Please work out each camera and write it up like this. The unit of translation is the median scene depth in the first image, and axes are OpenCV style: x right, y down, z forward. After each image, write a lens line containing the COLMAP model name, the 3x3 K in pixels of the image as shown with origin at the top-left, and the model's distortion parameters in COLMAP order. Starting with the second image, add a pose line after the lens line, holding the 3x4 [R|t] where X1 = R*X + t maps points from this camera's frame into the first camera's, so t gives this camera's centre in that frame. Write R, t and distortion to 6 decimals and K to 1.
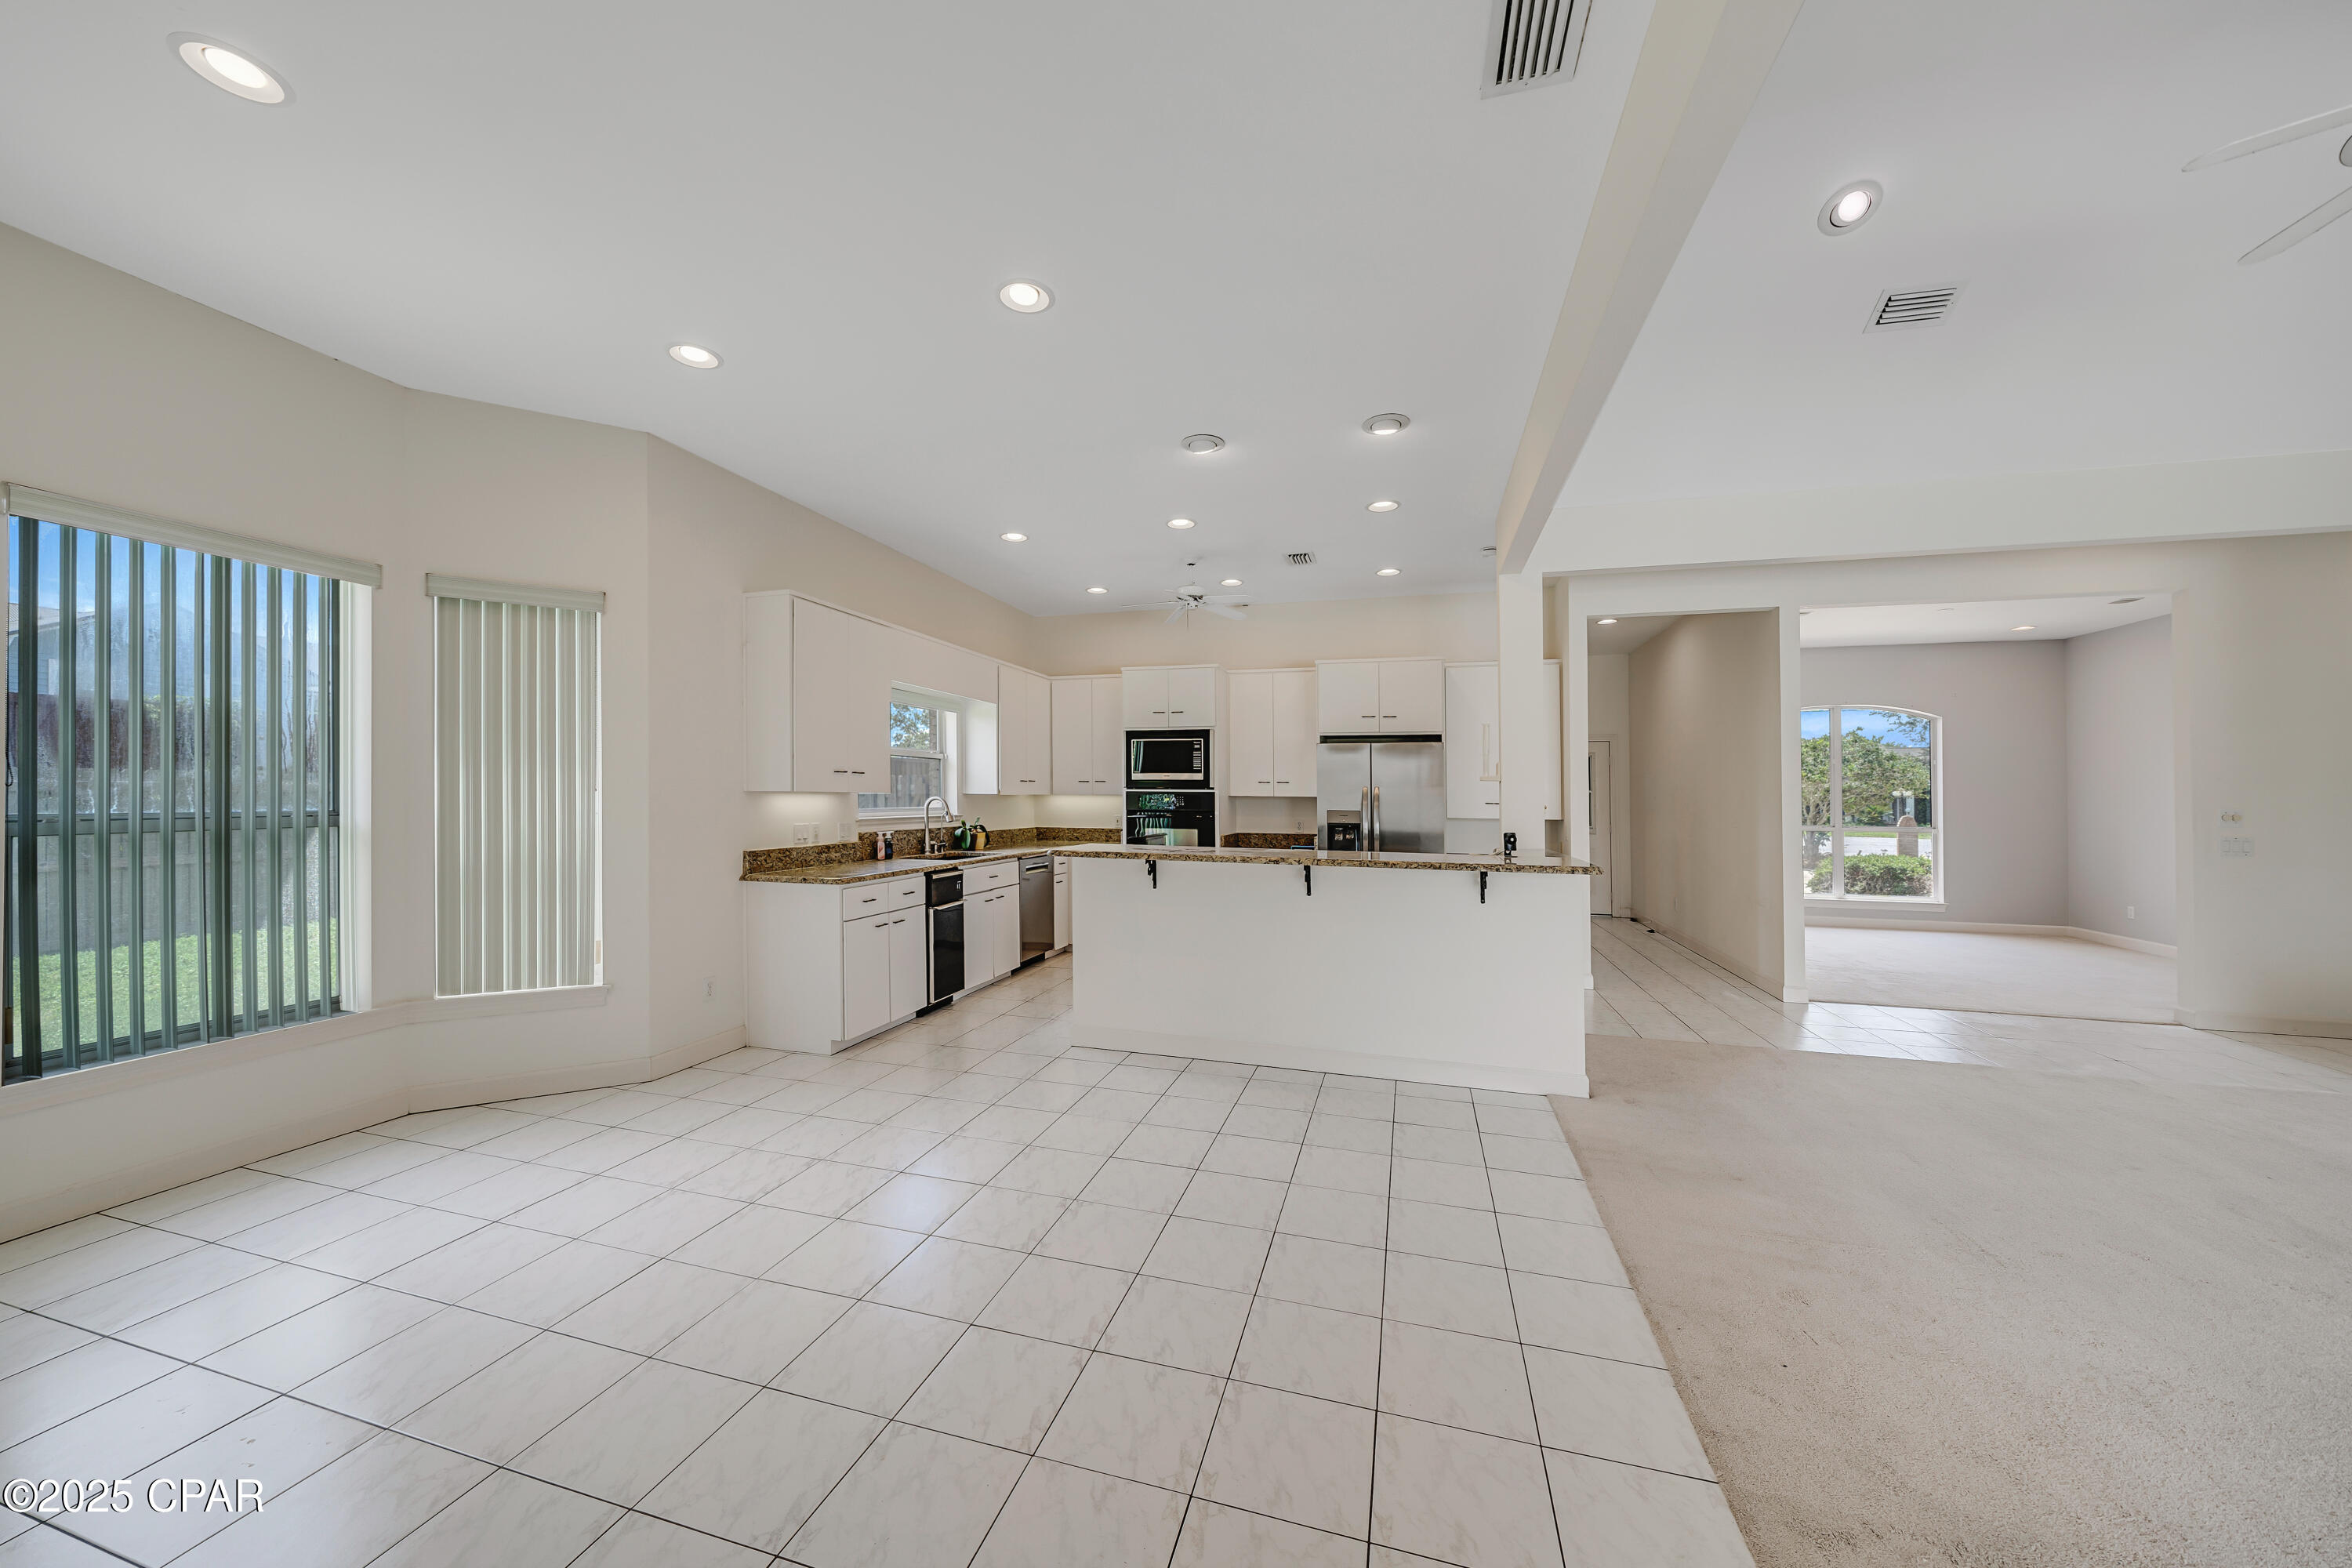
lens RADIAL K [[821.4, 0, 1180.3], [0, 821.4, 806.5], [0, 0, 1]] dist [-0.003325, 0.000056]
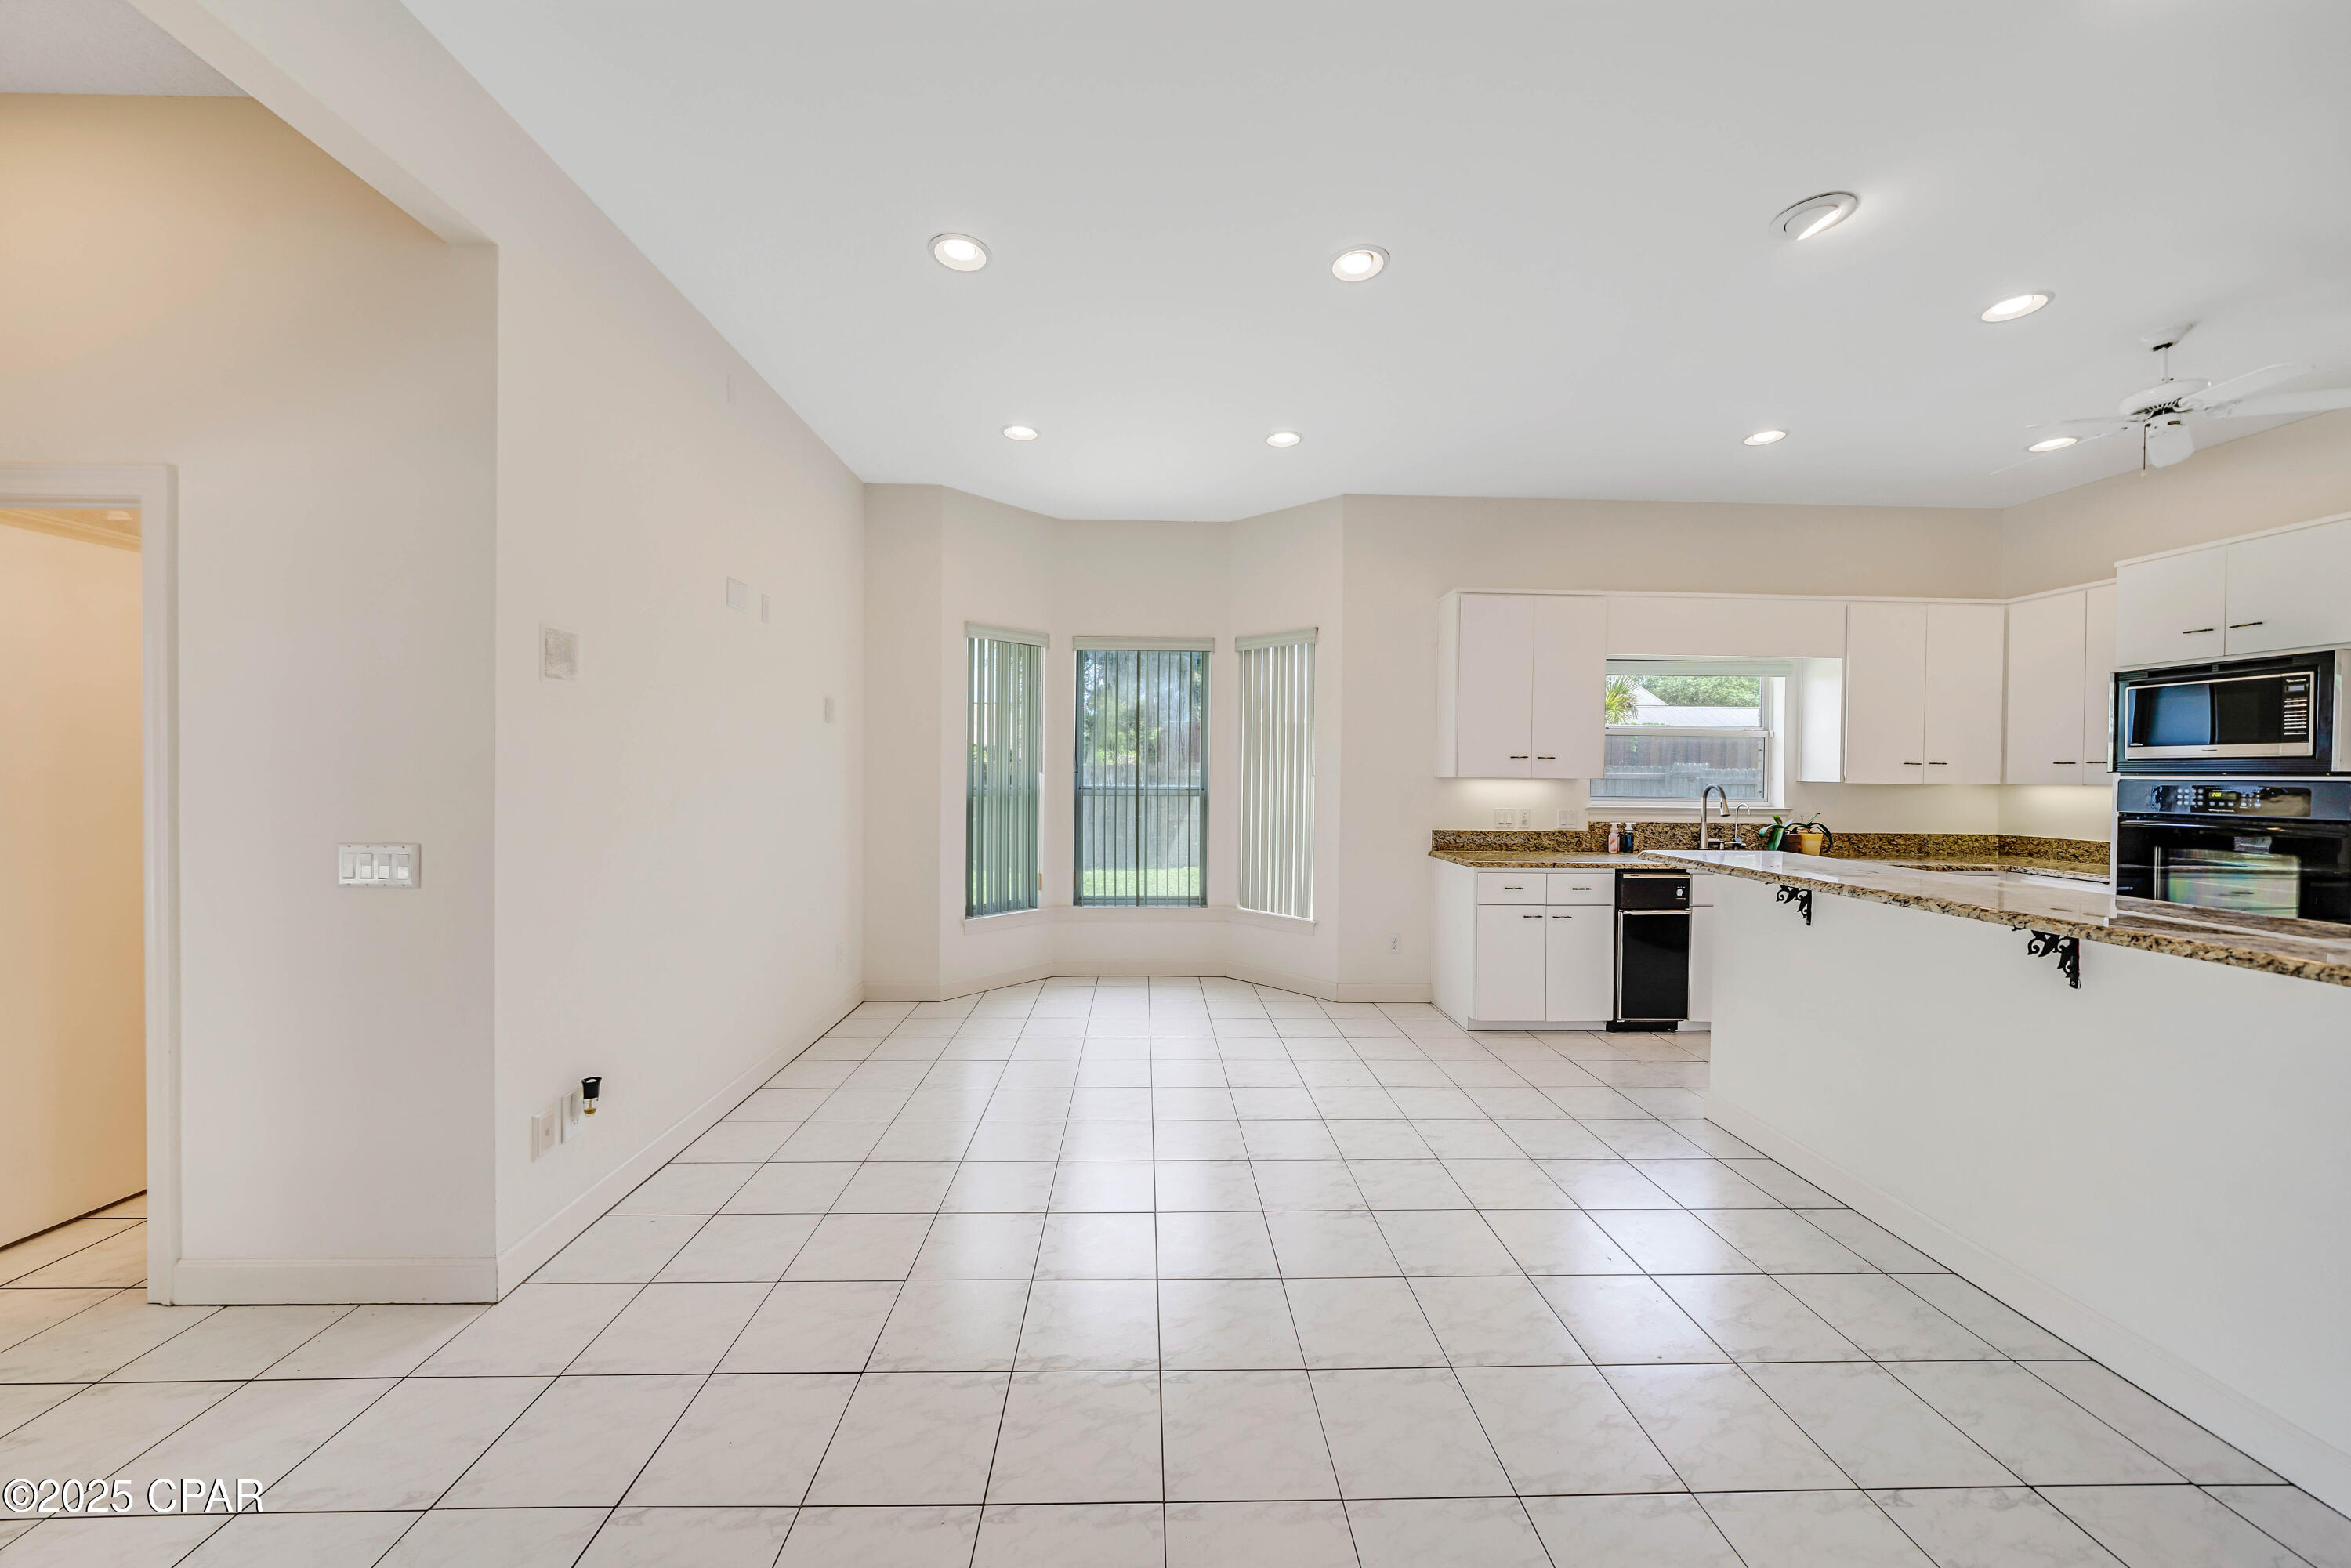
lens RADIAL K [[821.0, 0, 1157.7], [0, 821.0, 799.4], [0, 0, 1]] dist [-0.003325, 0.000056]
pose [[0.299314, 0.025723, -0.953808, 0.360957], [-0.023122, 0.999539, 0.019700, -0.000448], [0.953875, 0.016157, 0.299770, 0.257900]]
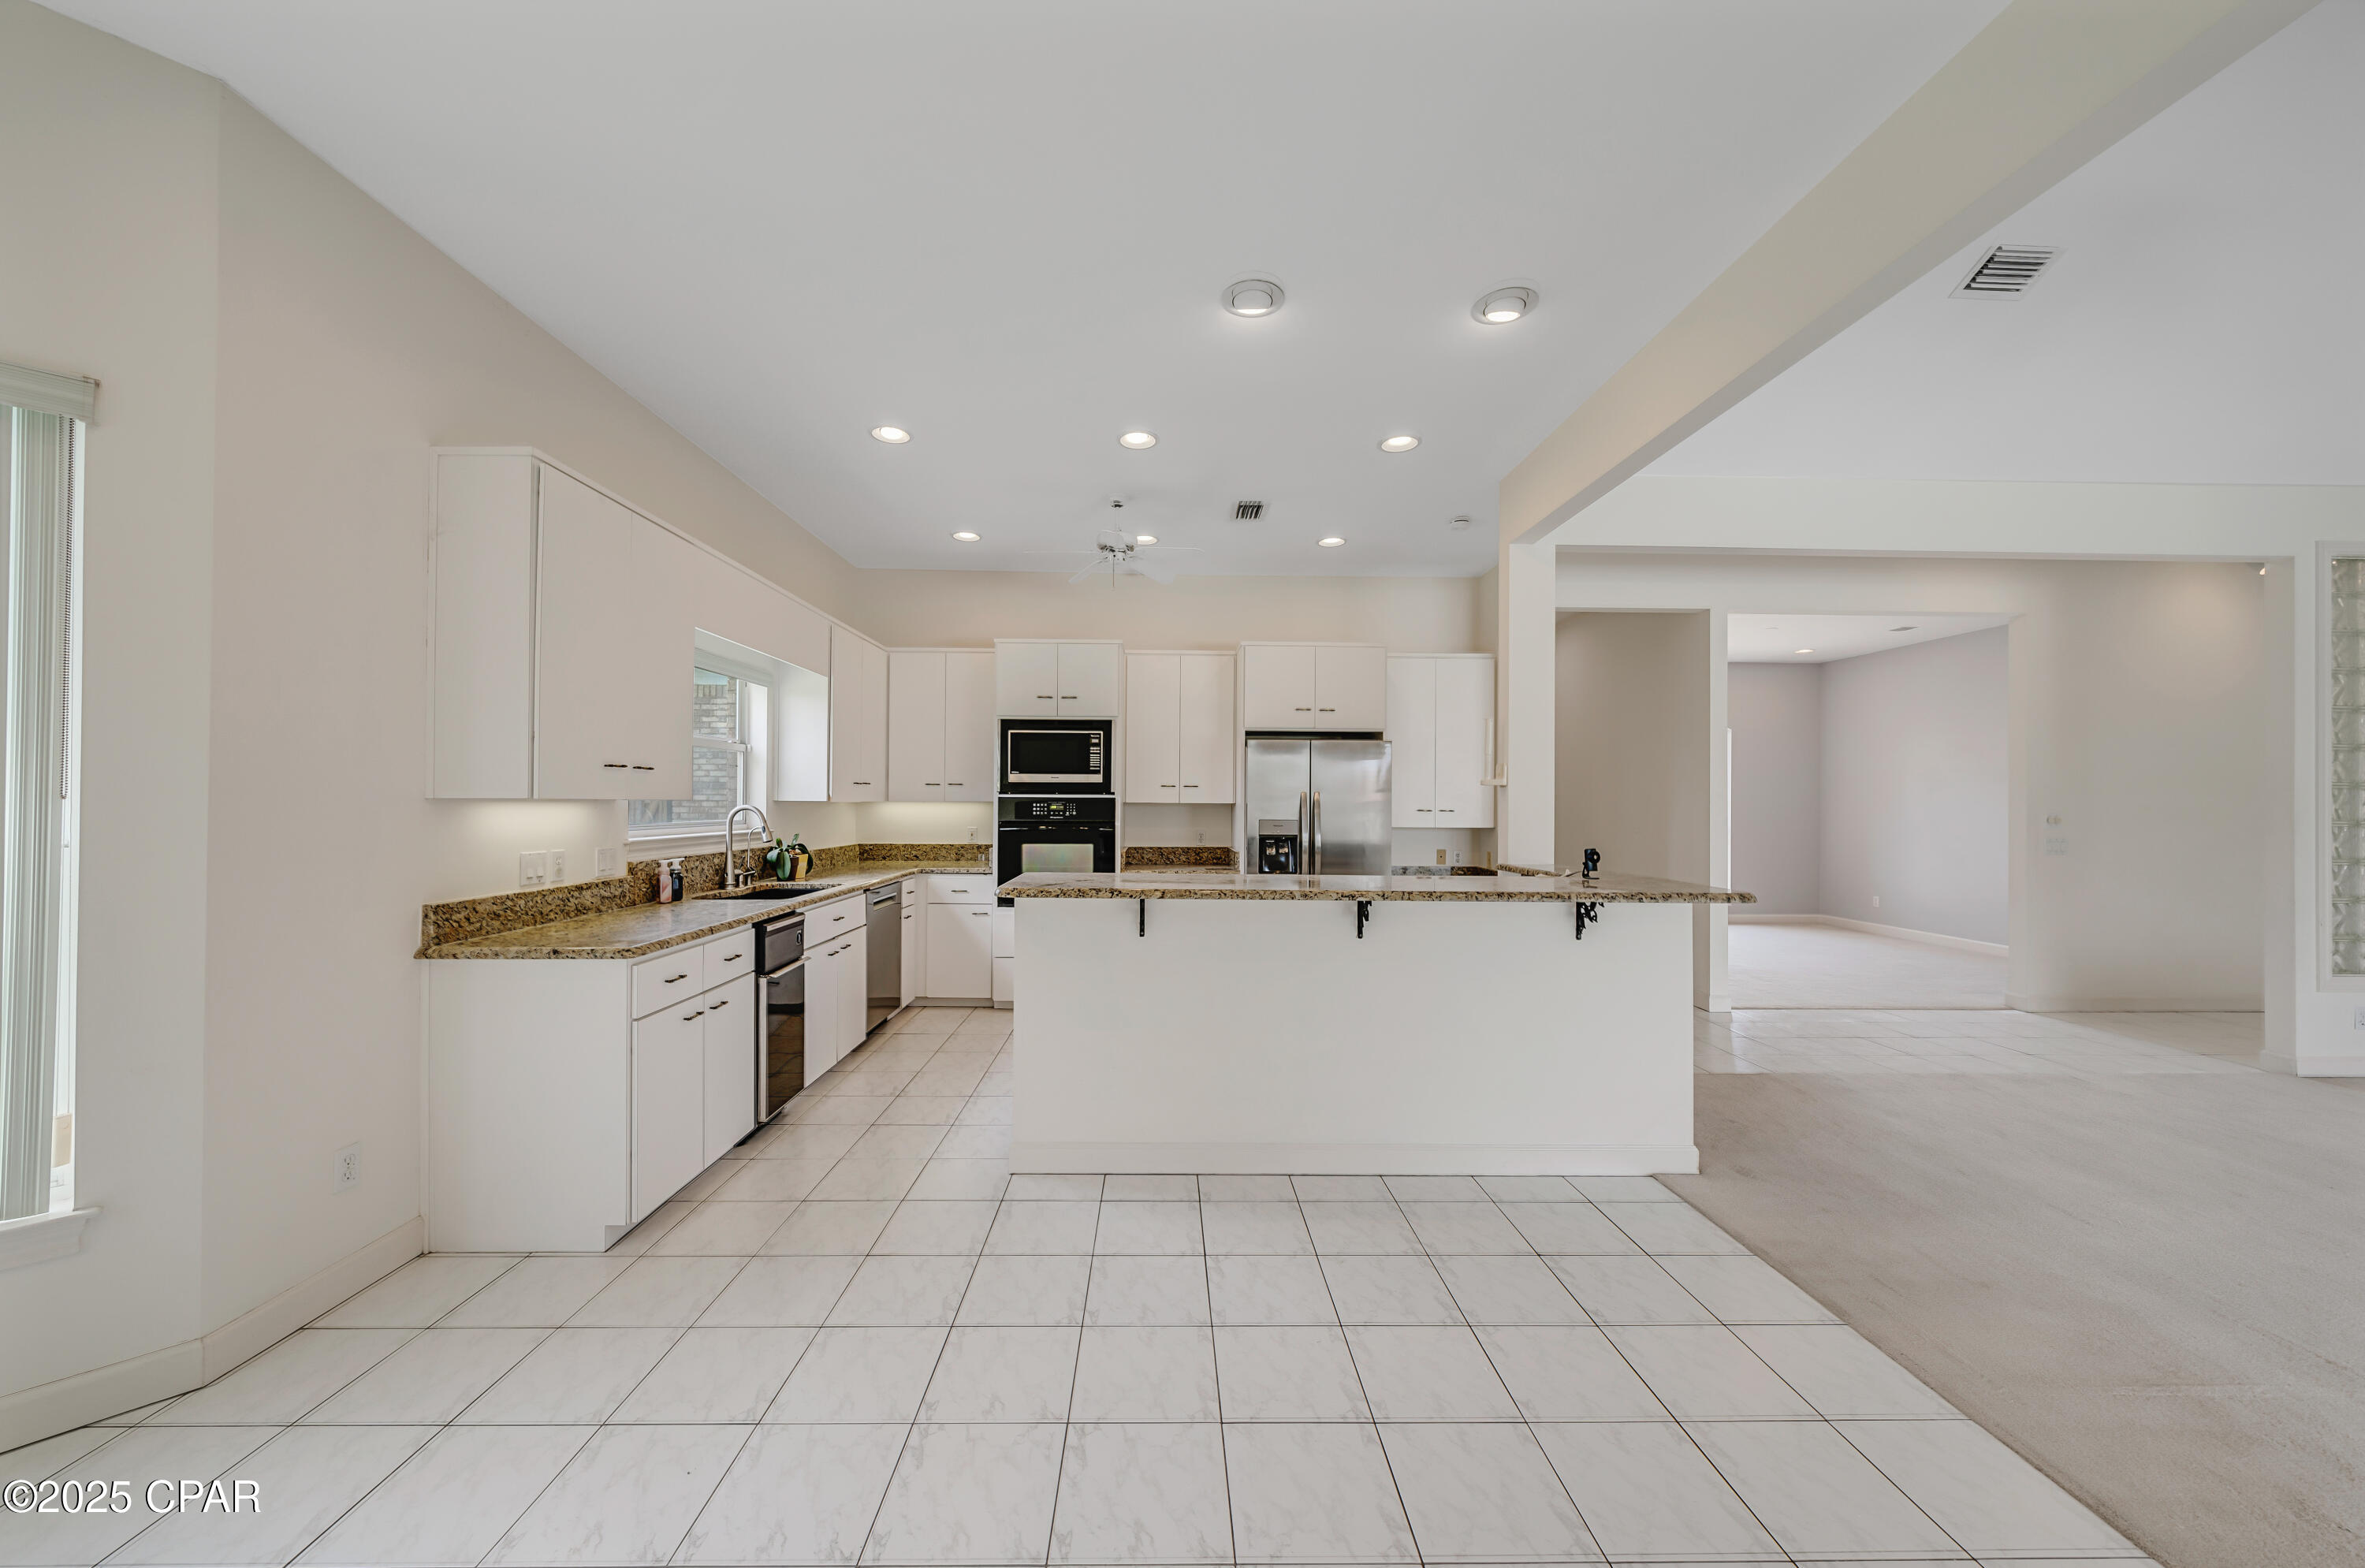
lens RADIAL K [[825.9, 0, 1180.4], [0, 825.9, 793.7], [0, 0, 1]] dist [-0.003325, 0.000056]
pose [[0.955662, 0.000703, 0.294464, -0.173308], [0.005384, 0.999788, -0.019859, -0.006678], [-0.294416, 0.020564, 0.955456, 0.262646]]
